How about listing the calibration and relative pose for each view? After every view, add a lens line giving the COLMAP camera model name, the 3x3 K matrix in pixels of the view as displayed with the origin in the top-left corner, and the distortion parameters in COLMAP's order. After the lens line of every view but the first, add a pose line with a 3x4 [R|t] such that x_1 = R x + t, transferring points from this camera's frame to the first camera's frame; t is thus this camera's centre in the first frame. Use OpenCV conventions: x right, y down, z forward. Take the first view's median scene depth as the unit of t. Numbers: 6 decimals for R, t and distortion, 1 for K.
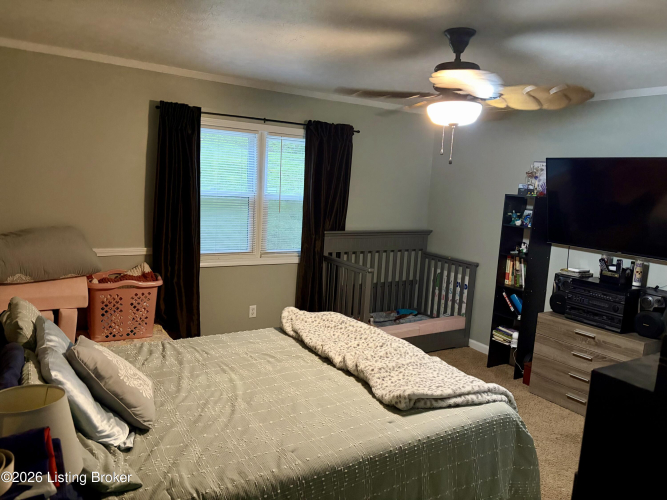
lens RADIAL K [[502.3, 0, 335.4], [0, 502.3, 248.4], [0, 0, 1]] dist [0.056314, -0.056280]
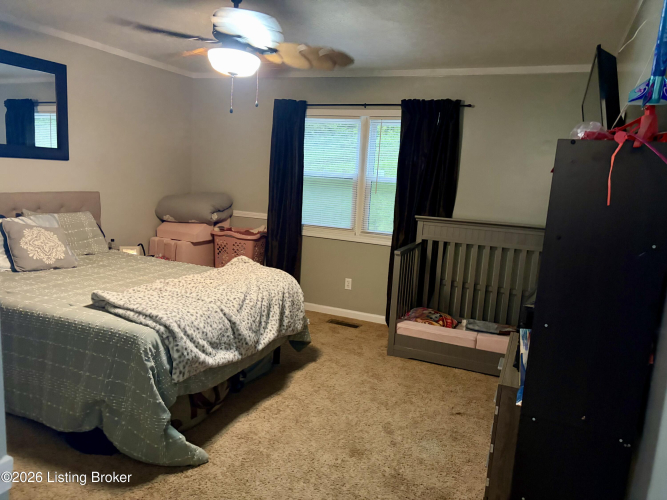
lens RADIAL K [[502.3, 0, 334.4], [0, 502.3, 253.5], [0, 0, 1]] dist [0.056314, -0.056280]
pose [[0.562672, 0.107056, -0.819719, 0.731079], [-0.144267, 0.989080, 0.030147, 0.033098], [0.813995, 0.101295, 0.571972, 0.366372]]
